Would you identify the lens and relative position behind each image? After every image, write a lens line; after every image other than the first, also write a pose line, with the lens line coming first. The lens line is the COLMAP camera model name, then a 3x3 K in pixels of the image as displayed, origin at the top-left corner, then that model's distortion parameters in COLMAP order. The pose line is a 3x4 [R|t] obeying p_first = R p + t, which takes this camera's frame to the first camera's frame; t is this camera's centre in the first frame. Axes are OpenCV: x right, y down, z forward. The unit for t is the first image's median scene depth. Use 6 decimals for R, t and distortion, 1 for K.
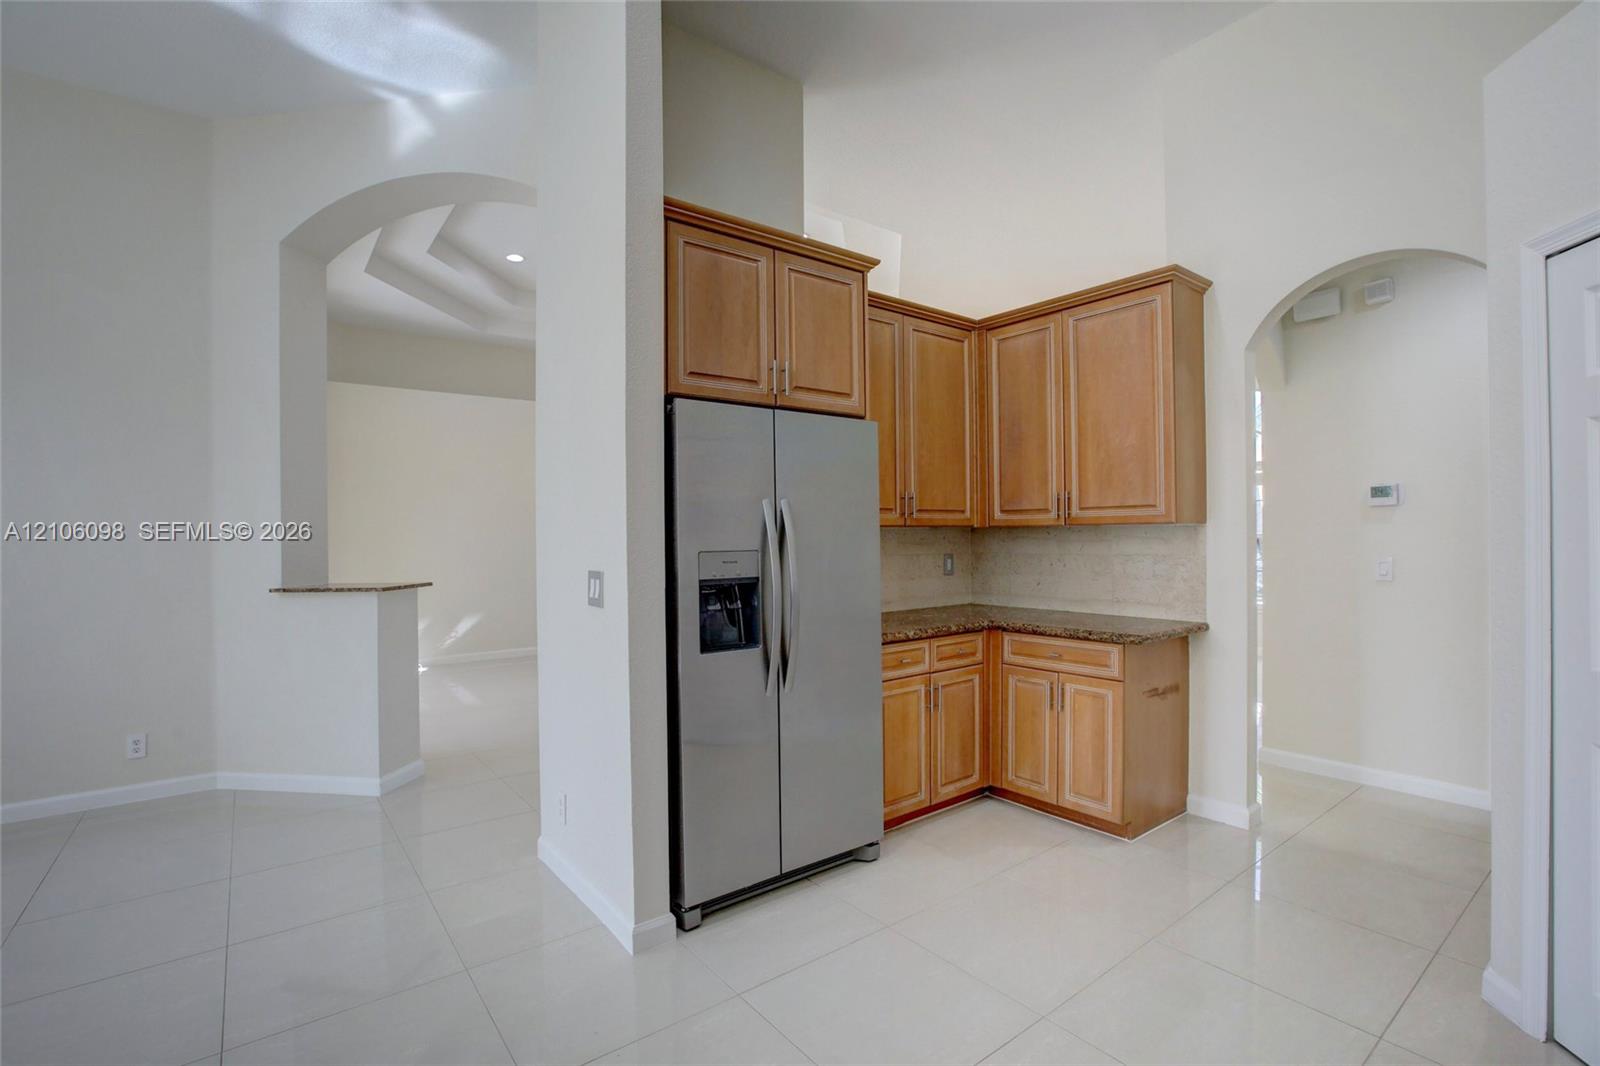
lens RADIAL K [[718.9, 0, 800.0], [0, 718.9, 533.0], [0, 0, 1]] dist [-0.056787, 0.000182]
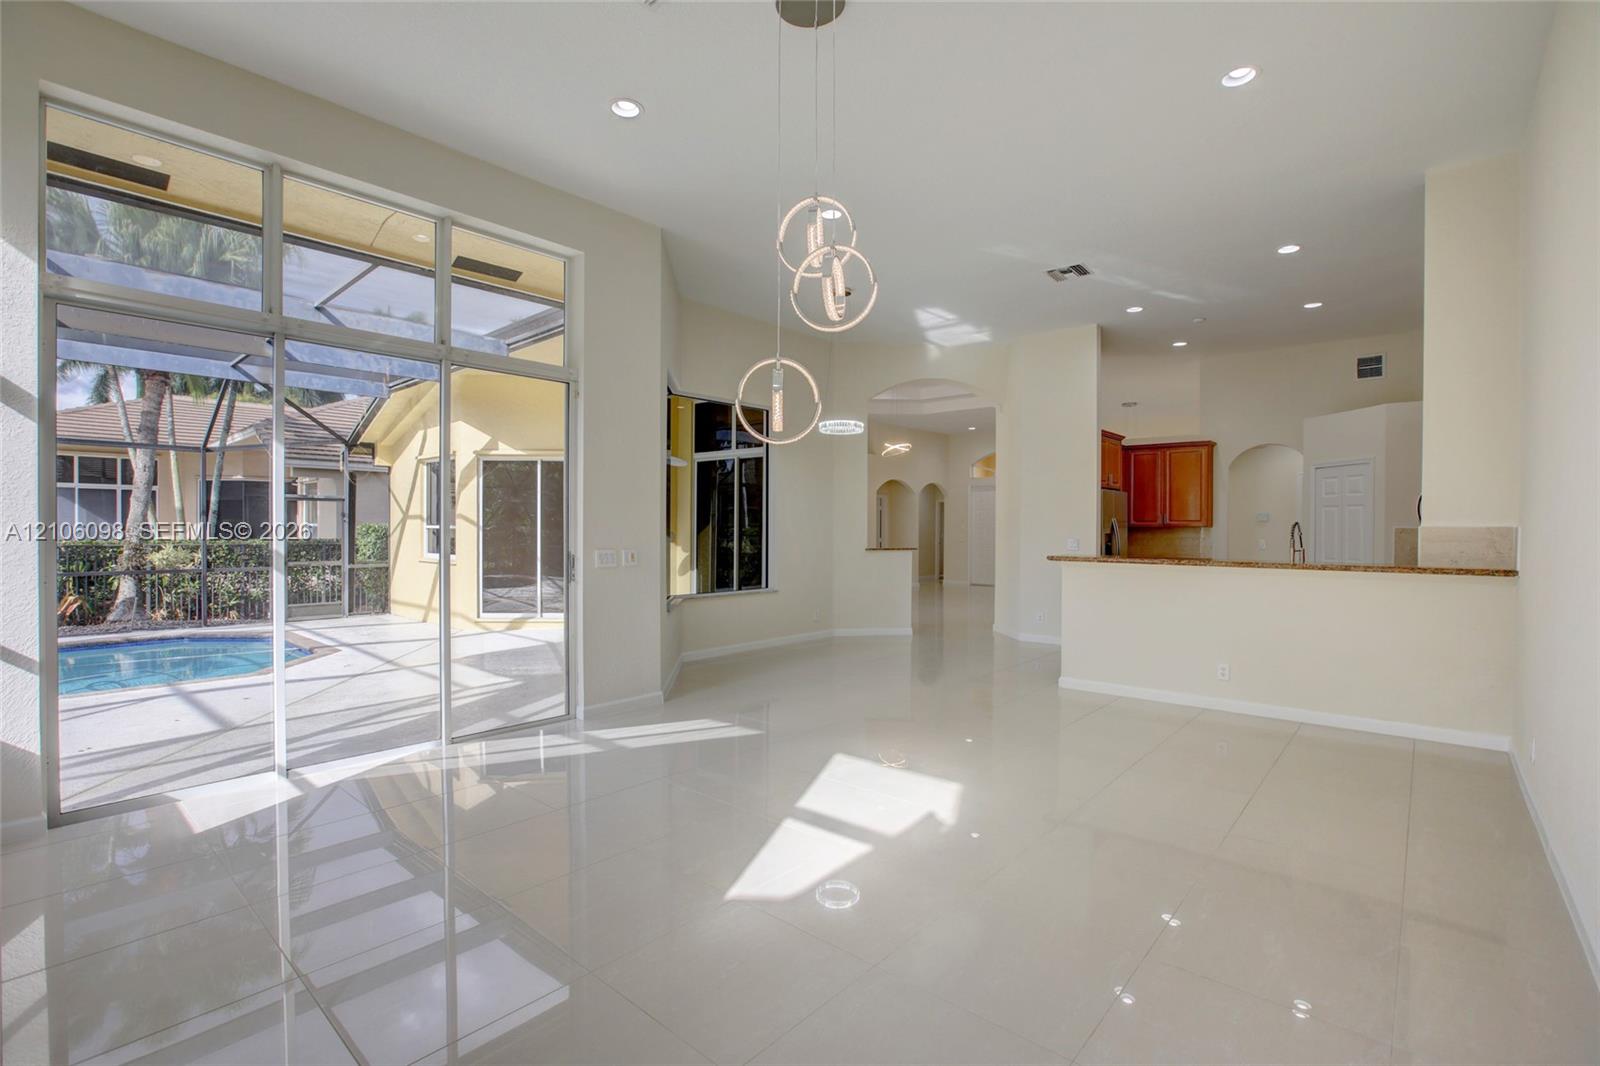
lens RADIAL K [[718.9, 0, 800.0], [0, 718.9, 533.0], [0, 0, 1]] dist [-0.056787, 0.000182]
pose [[0.979092, 0.015419, 0.202834, -1.518046], [-0.016753, 0.999848, 0.004862, 0.022999], [-0.202728, -0.008158, 0.979201, -1.353909]]
